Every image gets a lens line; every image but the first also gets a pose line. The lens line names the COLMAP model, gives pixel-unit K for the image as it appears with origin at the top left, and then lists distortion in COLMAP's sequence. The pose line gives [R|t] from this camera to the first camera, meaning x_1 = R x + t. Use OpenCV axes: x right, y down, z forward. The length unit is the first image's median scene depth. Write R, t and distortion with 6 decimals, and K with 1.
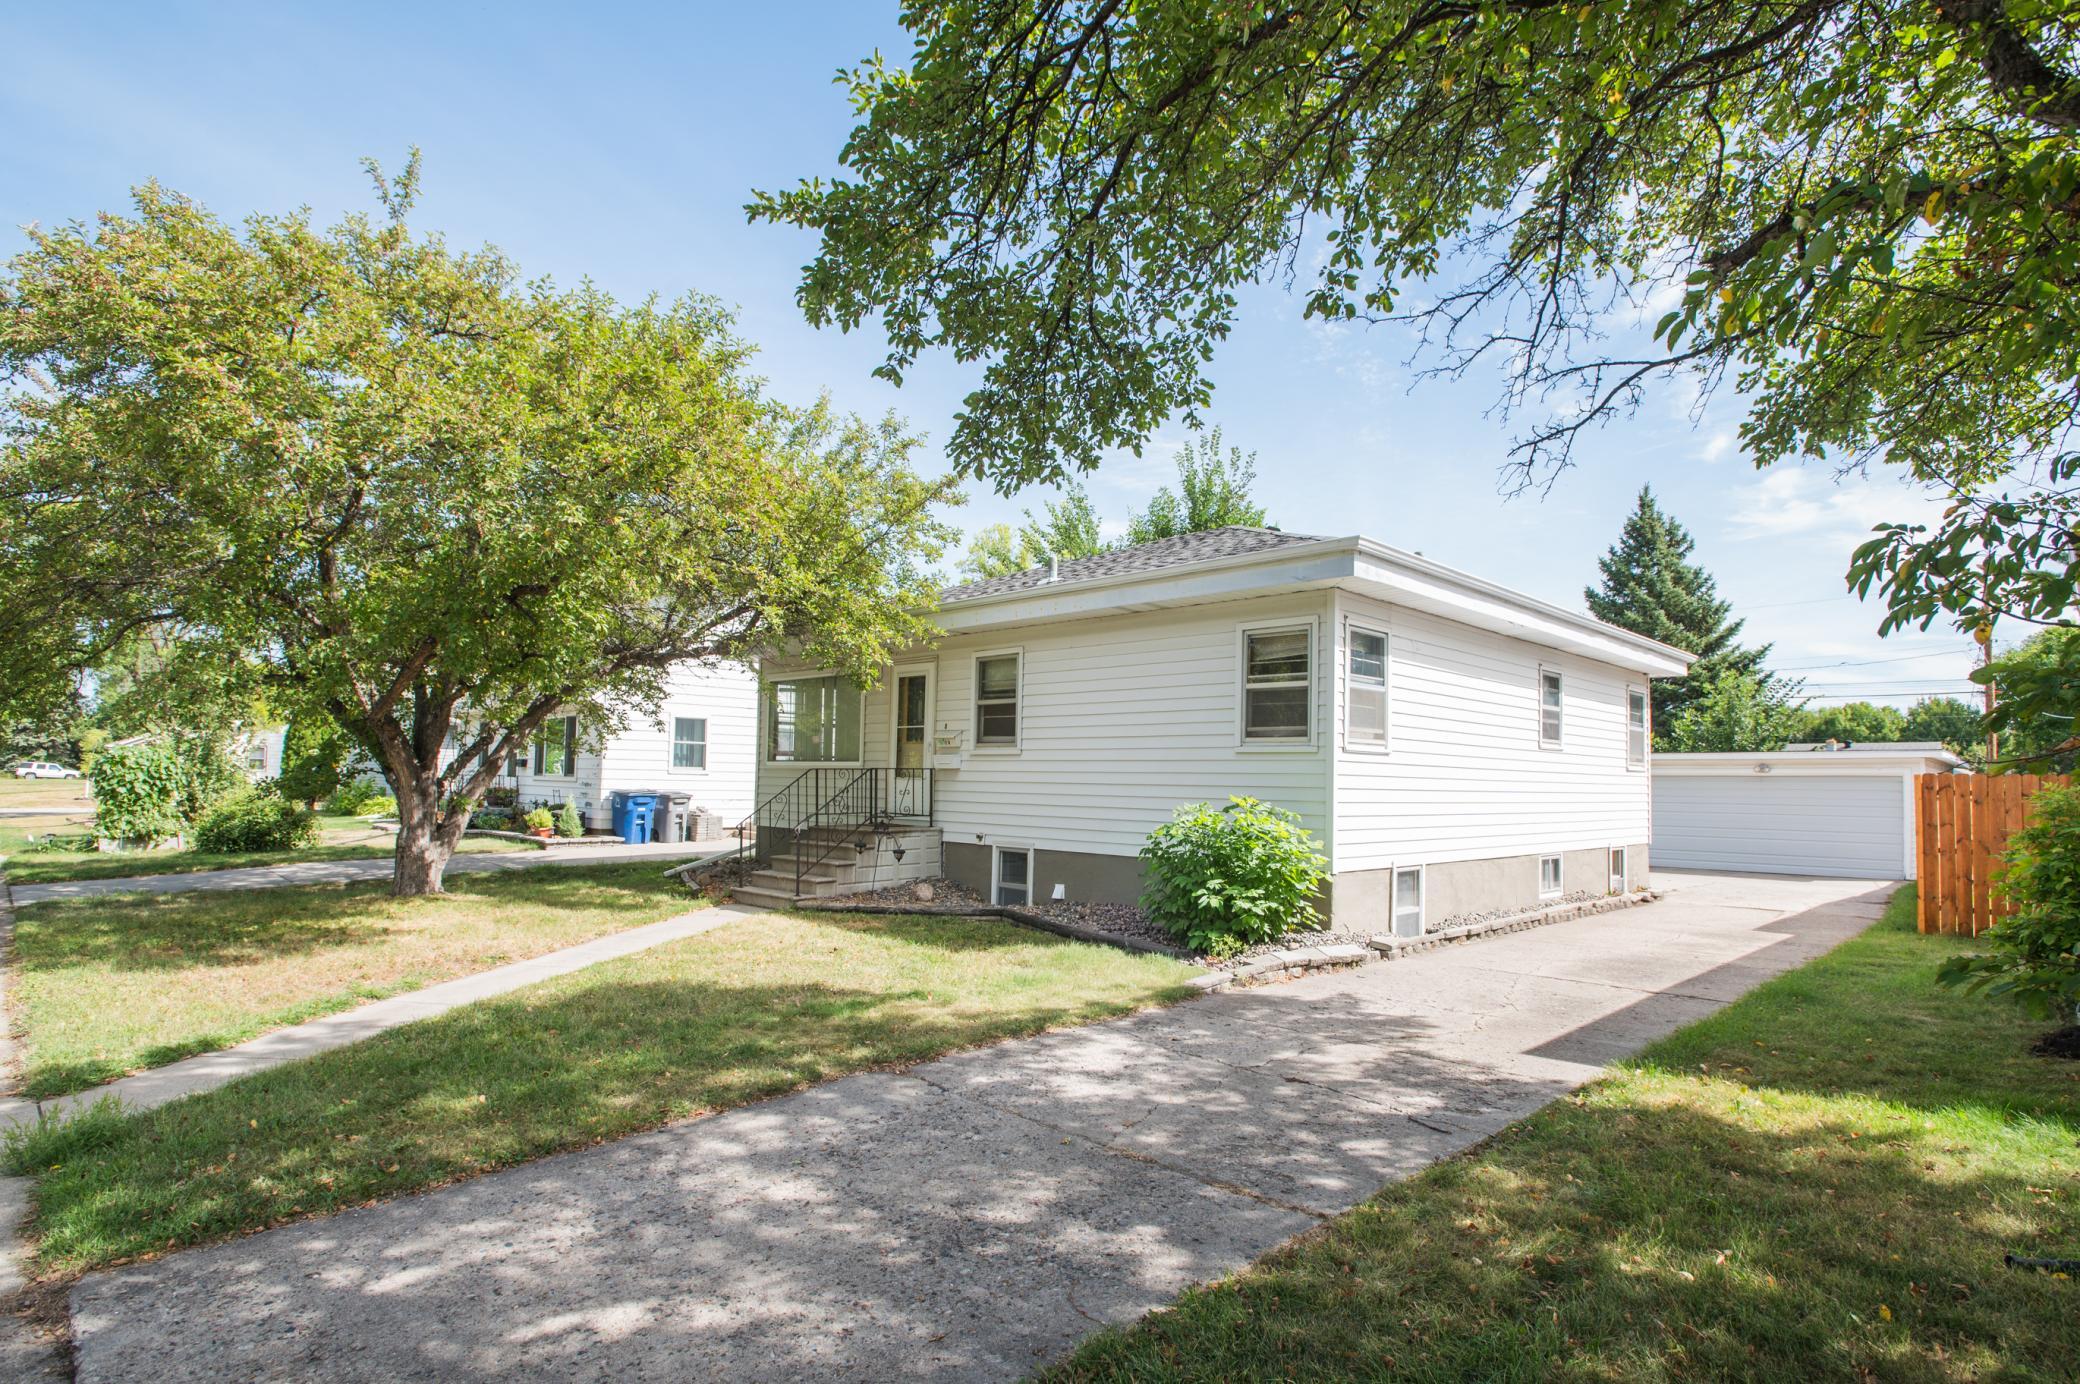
lens RADIAL K [[1011.8, 0, 1112.9], [0, 1011.8, 768.8], [0, 0, 1]] dist [-0.001947, -0.000181]
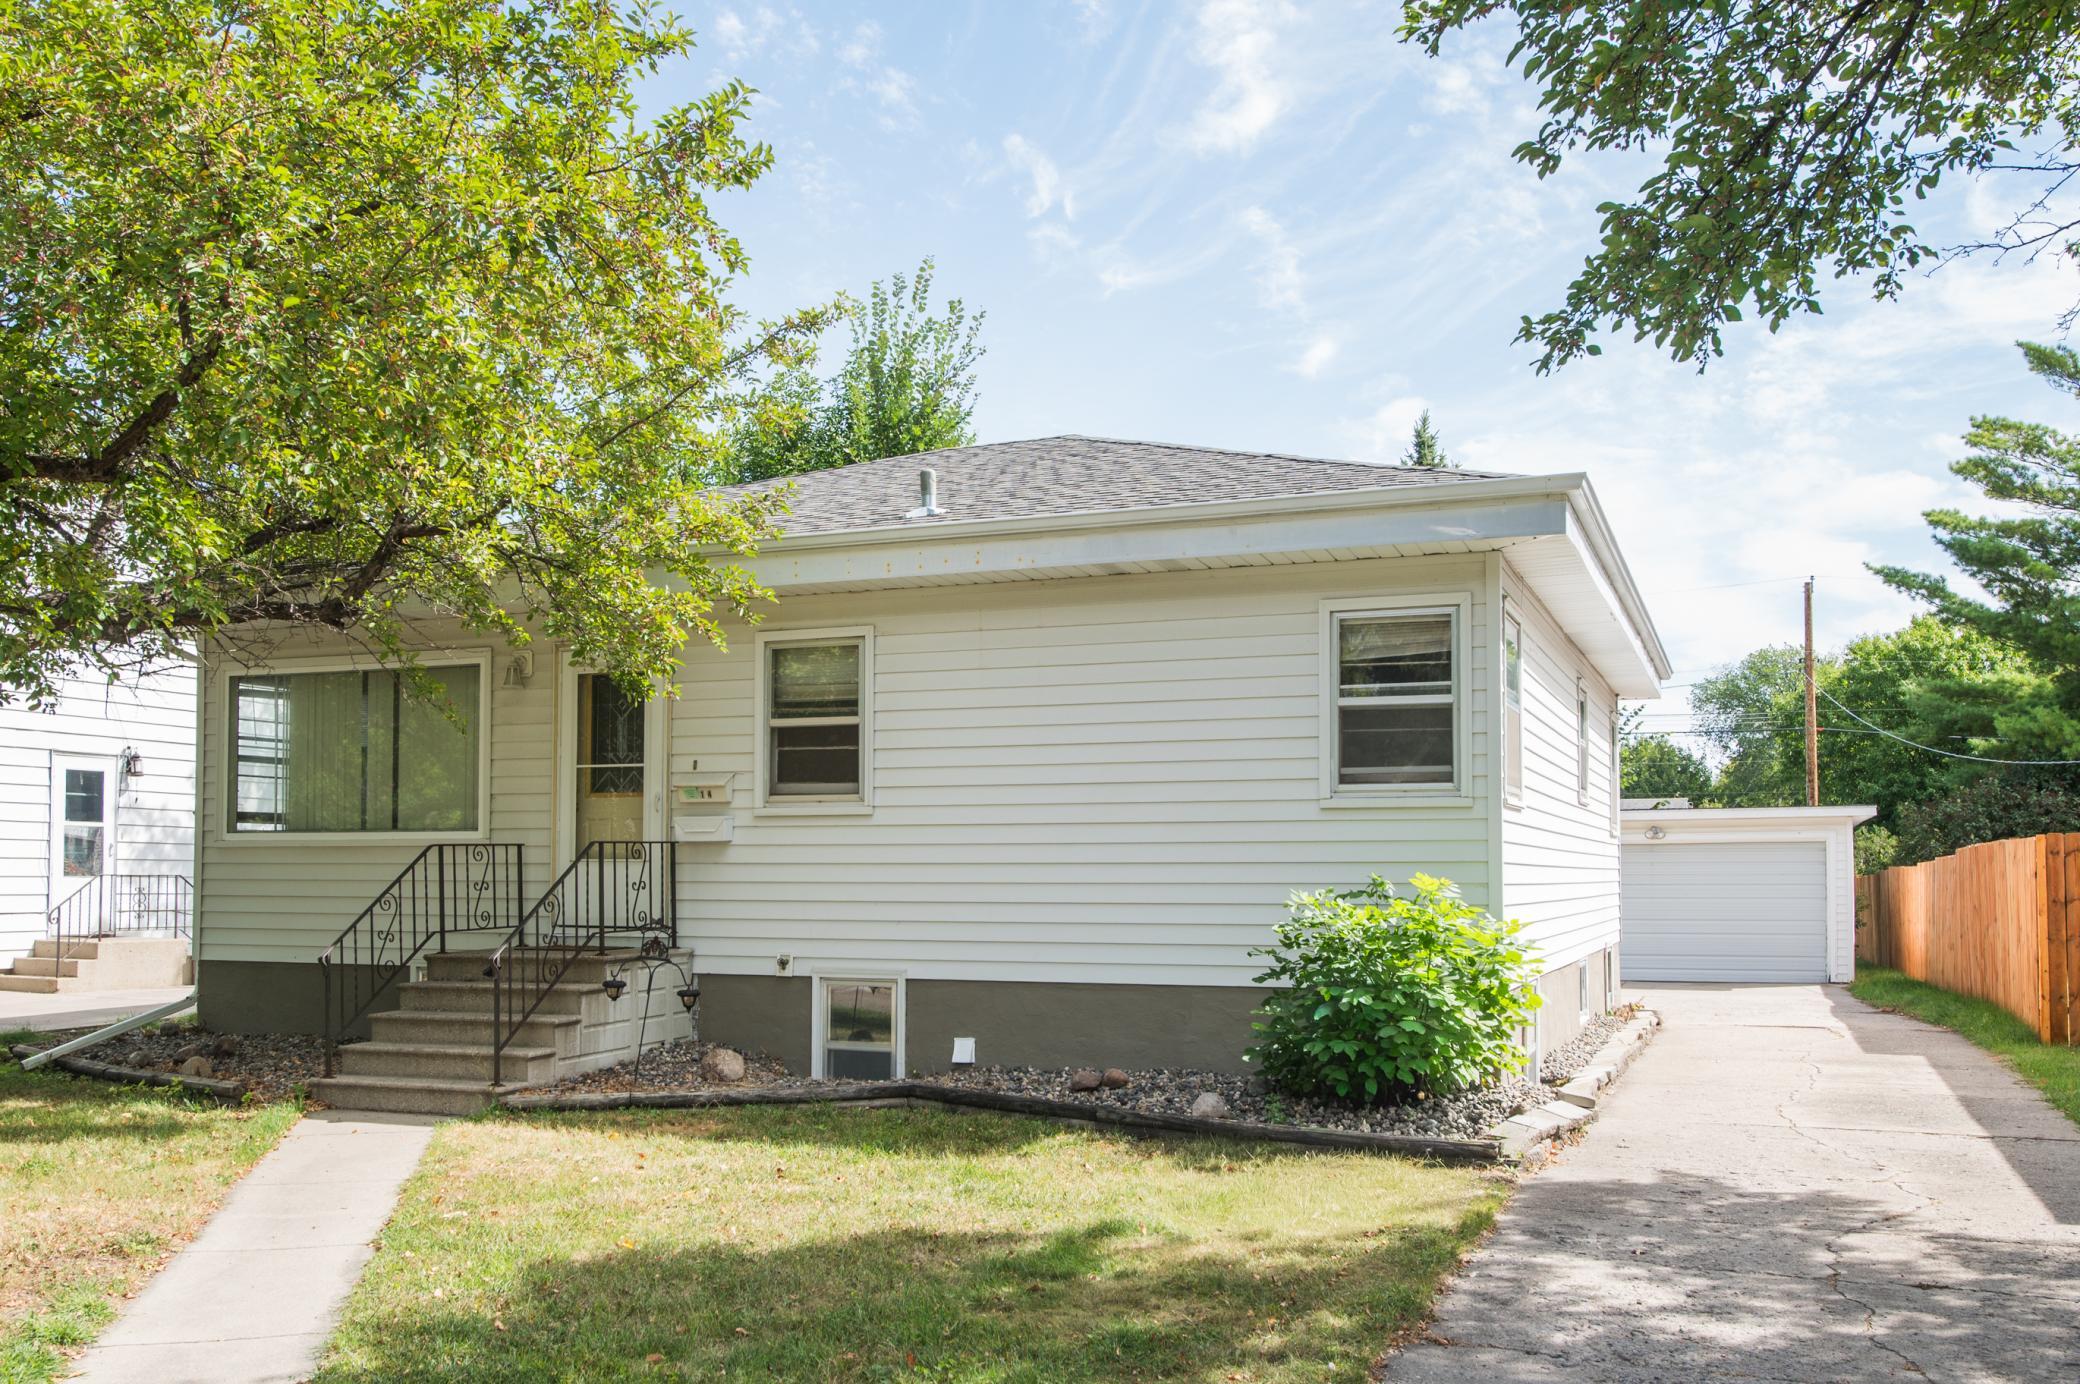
lens RADIAL K [[1705.9, 0, 1042.8], [0, 1705.9, 877.2], [0, 0, 1]] dist [-0.005503, -0.005002]
pose [[0.937379, -0.017918, 0.347849, -0.329568], [0.011476, 0.999723, 0.020571, 0.002249], [-0.348121, -0.015291, 0.937325, 0.063382]]
